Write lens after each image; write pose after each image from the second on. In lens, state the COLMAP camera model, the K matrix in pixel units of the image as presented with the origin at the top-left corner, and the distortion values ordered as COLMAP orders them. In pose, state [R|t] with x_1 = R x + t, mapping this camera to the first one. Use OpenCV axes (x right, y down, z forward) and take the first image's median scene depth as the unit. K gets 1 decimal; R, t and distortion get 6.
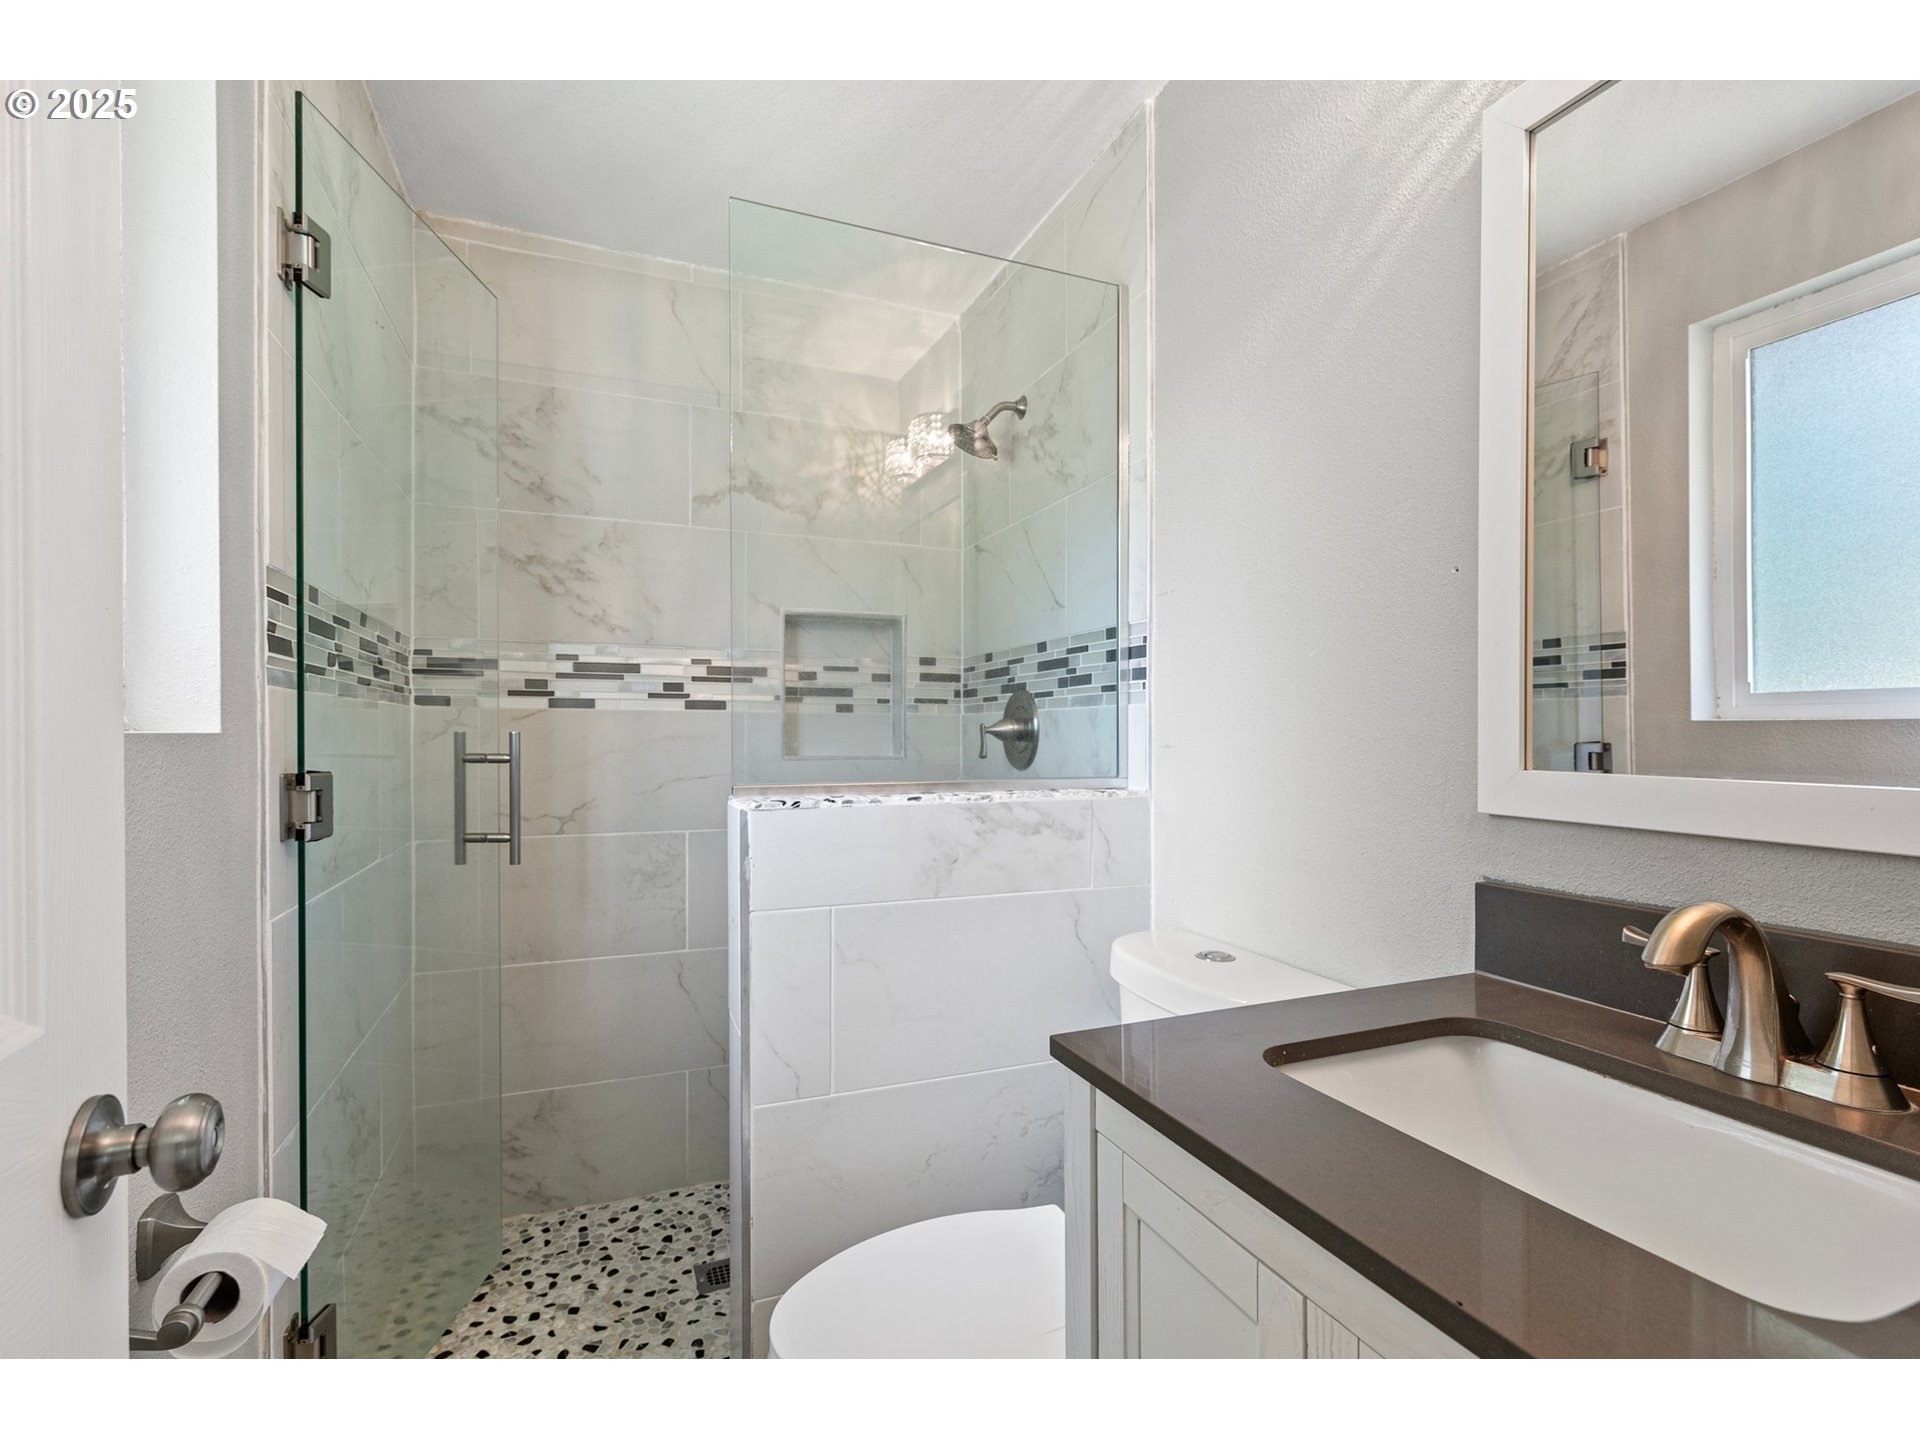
lens RADIAL K [[878.8, 0, 963.2], [0, 878.8, 725.1], [0, 0, 1]] dist [0.009155, -0.000973]
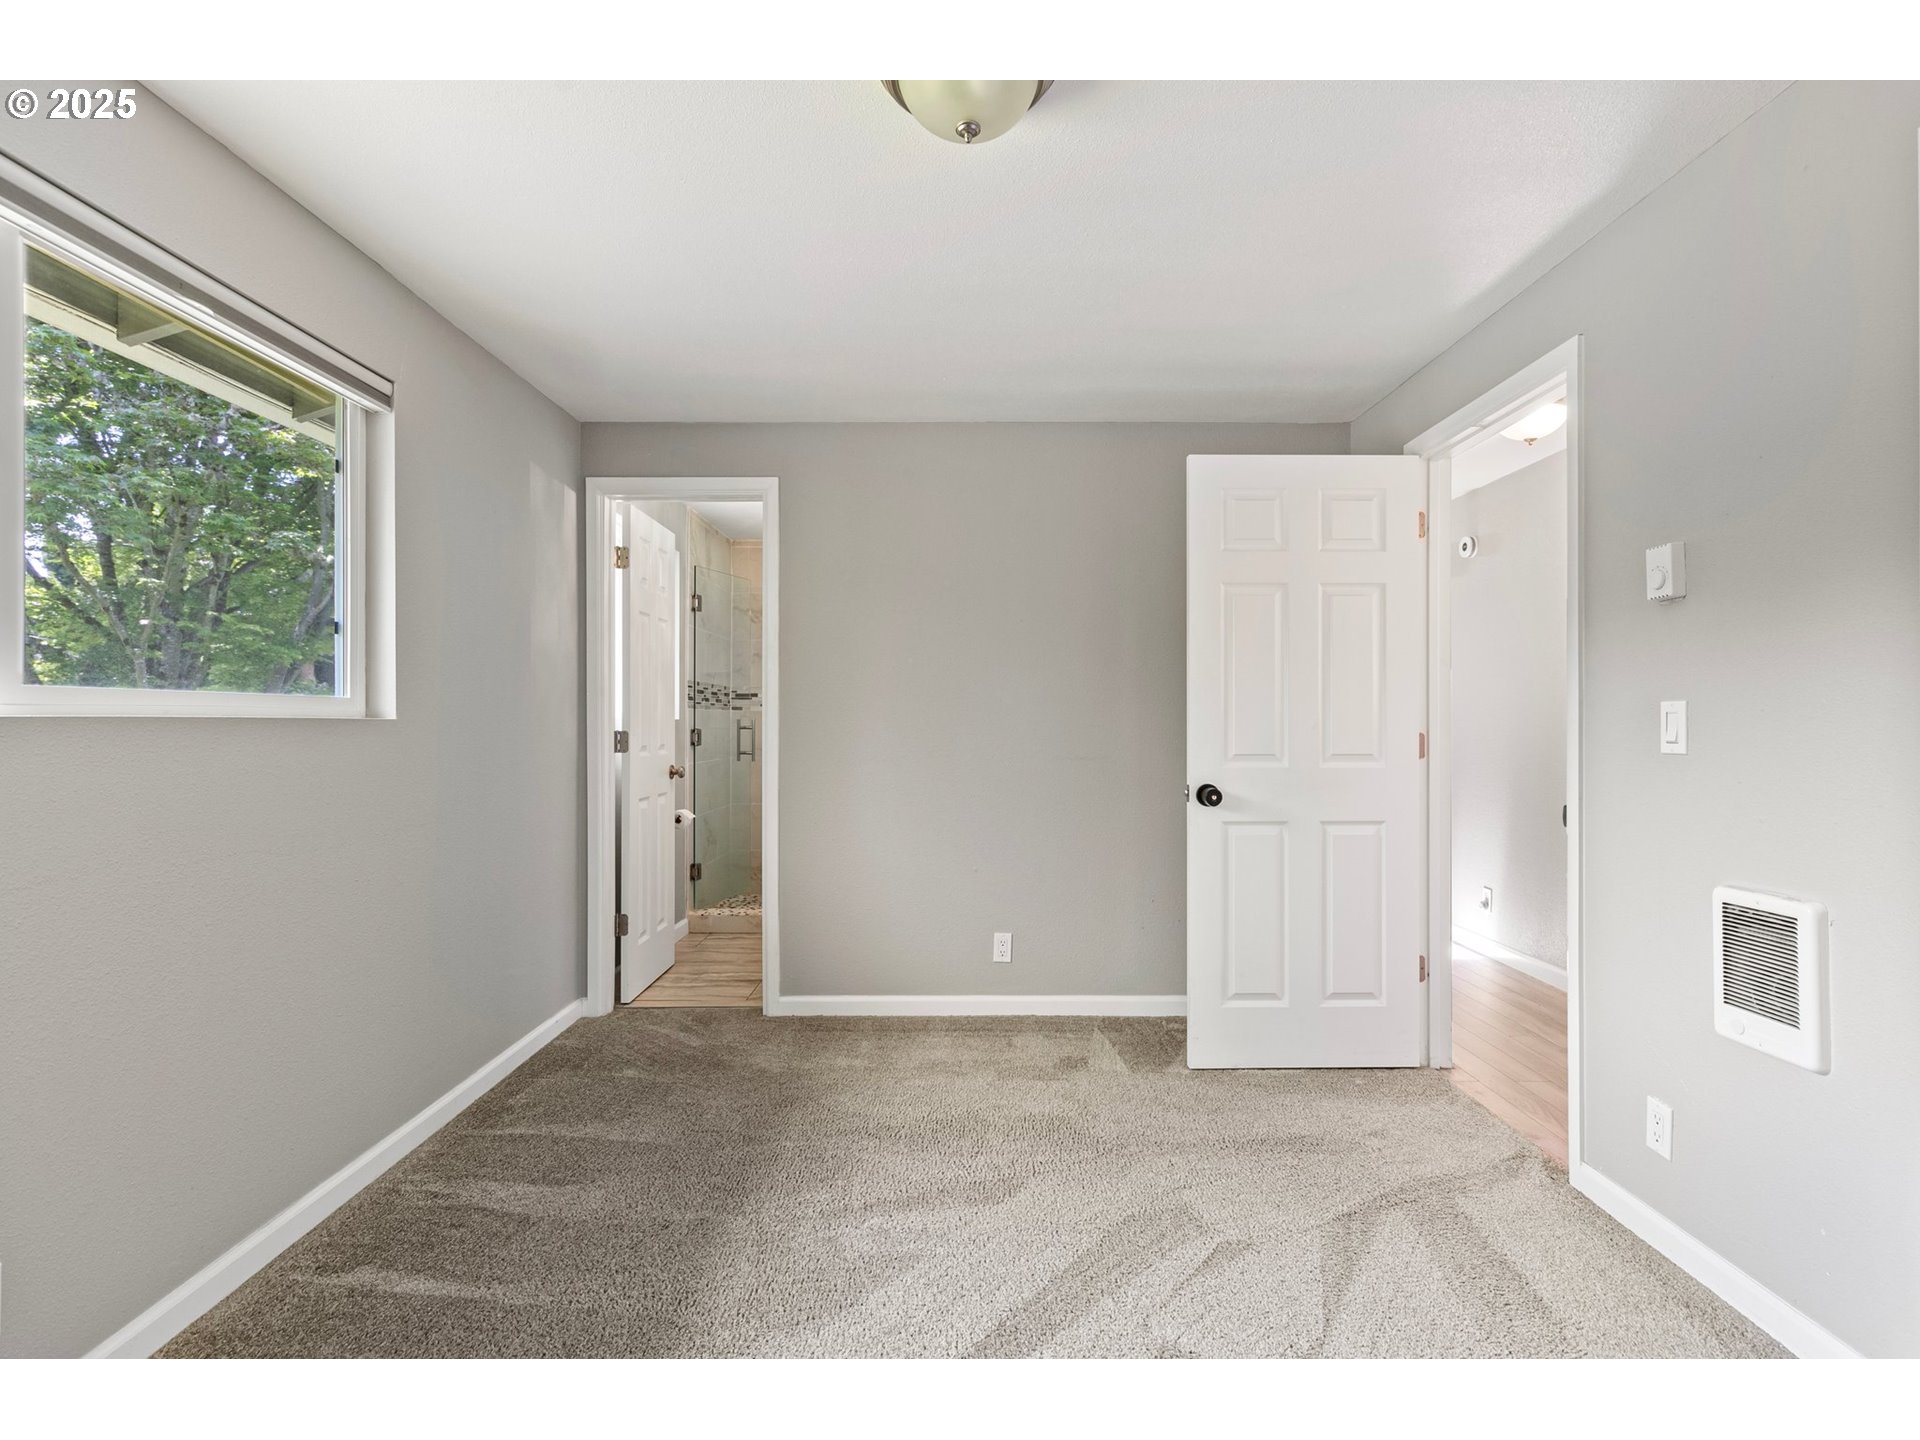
lens RADIAL K [[883.7, 0, 966.9], [0, 883.7, 715.7], [0, 0, 1]] dist [0.014345, 0.000160]
pose [[0.929376, 0.004891, -0.369101, 1.690945], [-0.004750, 0.999988, 0.001291, -0.016815], [0.369103, 0.000553, 0.929388, -2.048379]]
